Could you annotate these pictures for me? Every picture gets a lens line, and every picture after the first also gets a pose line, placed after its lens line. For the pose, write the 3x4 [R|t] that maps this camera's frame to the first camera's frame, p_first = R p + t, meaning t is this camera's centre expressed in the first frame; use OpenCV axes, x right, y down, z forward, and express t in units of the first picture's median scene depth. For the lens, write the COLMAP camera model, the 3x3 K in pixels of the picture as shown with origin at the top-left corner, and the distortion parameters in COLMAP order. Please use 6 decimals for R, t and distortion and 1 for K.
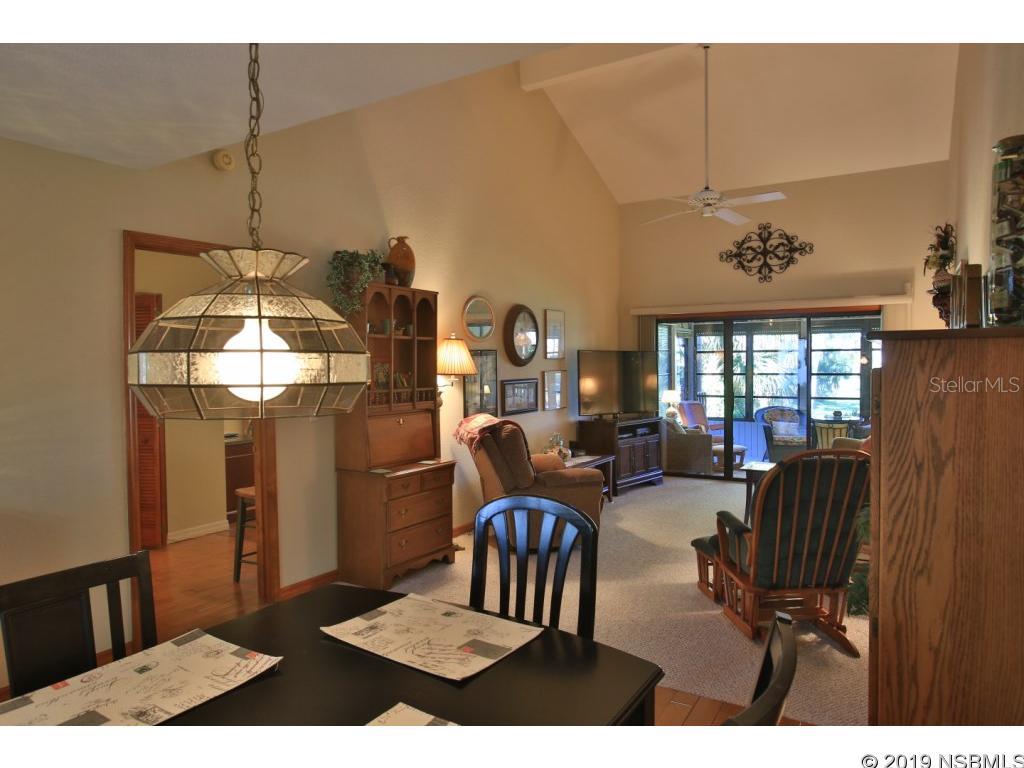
lens RADIAL K [[672.0, 0, 512.0], [0, 672.0, 384.0], [0, 0, 1]] dist [-0.023890, 0.004684]
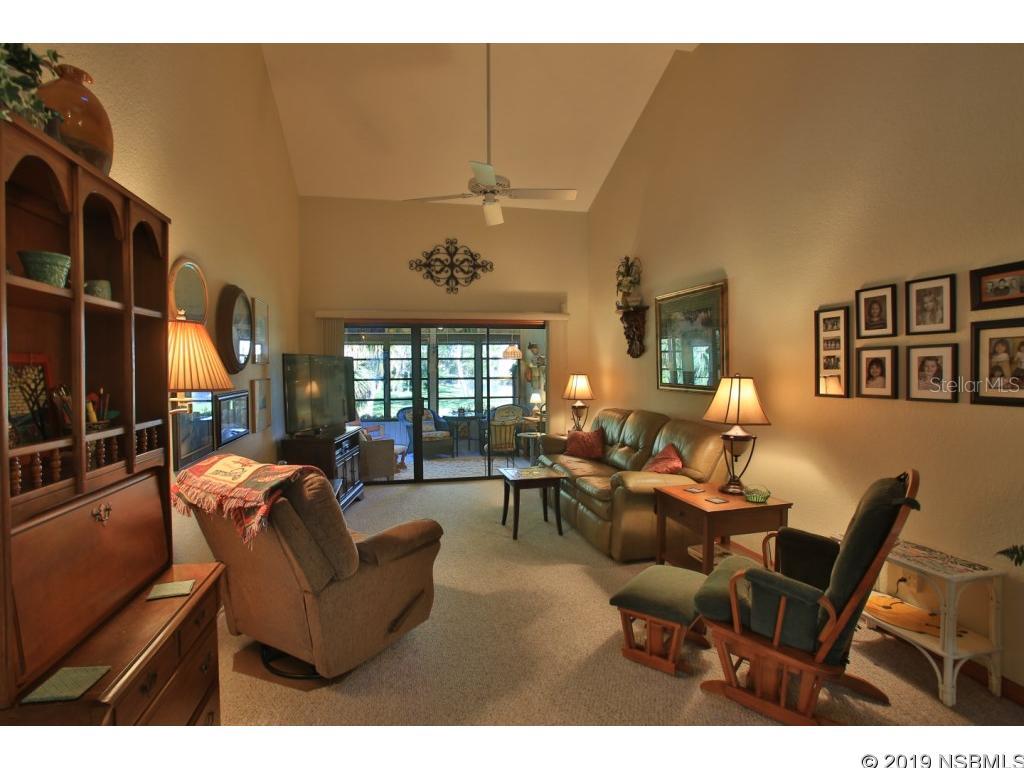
lens RADIAL K [[497.7, 0, 505.5], [0, 497.7, 382.9], [0, 0, 1]] dist [-0.071619, 0.029213]
pose [[0.721497, -0.019757, 0.692136, -0.112119], [0.023930, 0.999707, 0.003592, -0.009877], [-0.692004, 0.013972, 0.721759, 0.371903]]
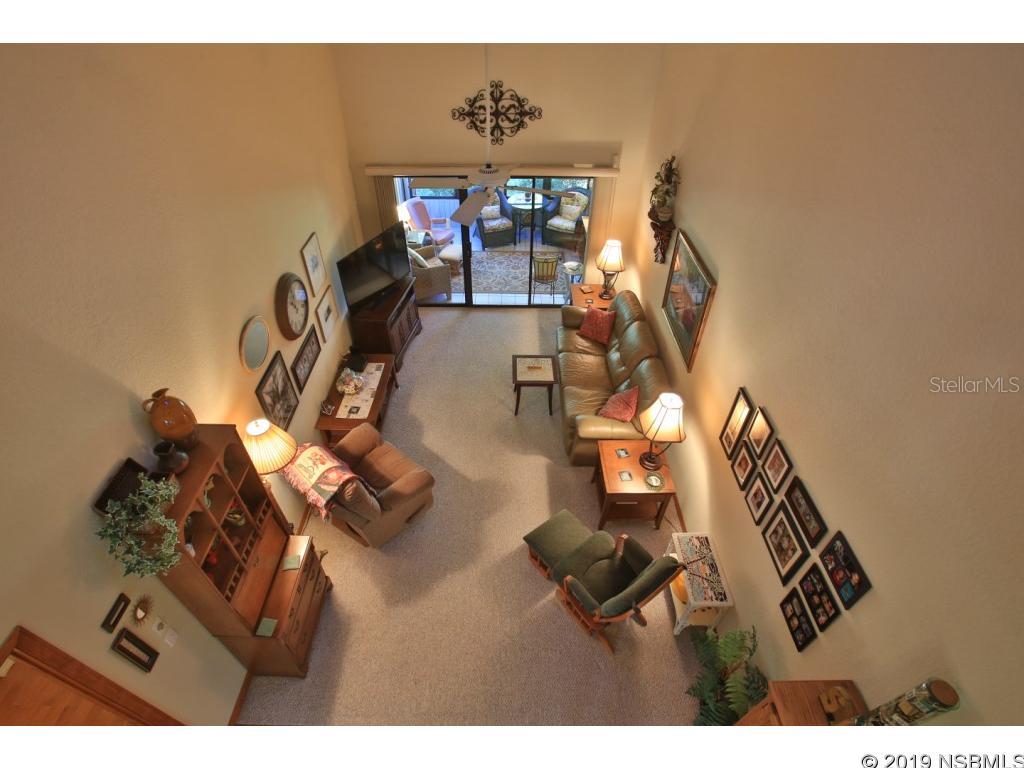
lens RADIAL K [[497.7, 0, 505.5], [0, 497.7, 382.9], [0, 0, 1]] dist [-0.071619, 0.029213]
pose [[0.860192, -0.328929, 0.389712, -0.026274], [0.005619, 0.770252, 0.637715, -0.351252], [-0.509940, -0.546367, 0.664413, 0.291476]]
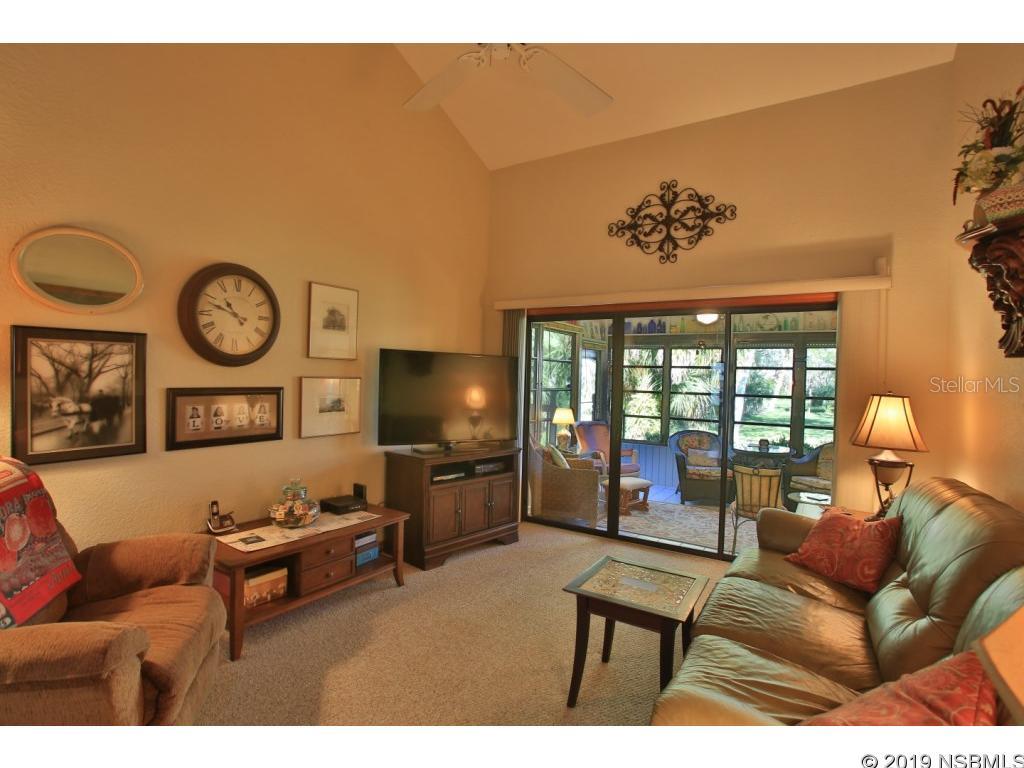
lens RADIAL K [[497.7, 0, 505.5], [0, 497.7, 382.9], [0, 0, 1]] dist [-0.071619, 0.029213]
pose [[0.998899, 0.035795, -0.030317, 0.228212], [-0.036440, 0.999116, -0.020971, -0.008998], [0.029540, 0.022053, 0.999320, 0.481529]]
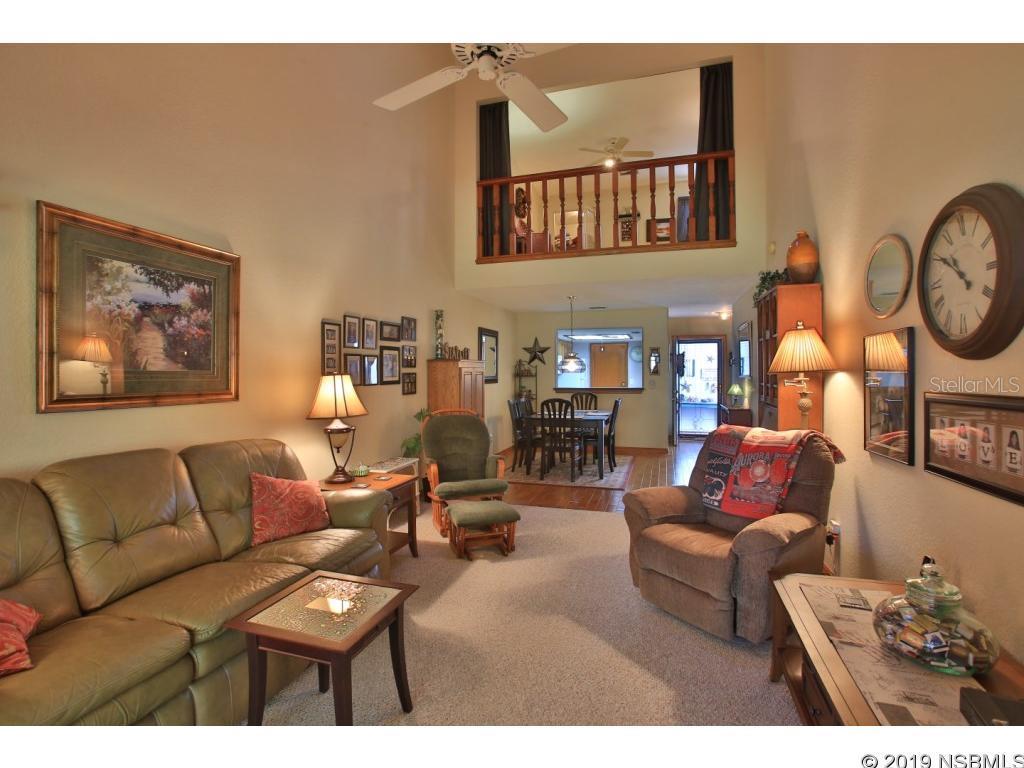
lens RADIAL K [[497.7, 0, 505.5], [0, 497.7, 382.9], [0, 0, 1]] dist [-0.071619, 0.029213]
pose [[-0.975102, 0.016099, -0.221170, 0.264778], [0.004619, 0.998619, 0.052326, -0.023346], [0.221707, 0.050002, -0.973831, 1.005214]]
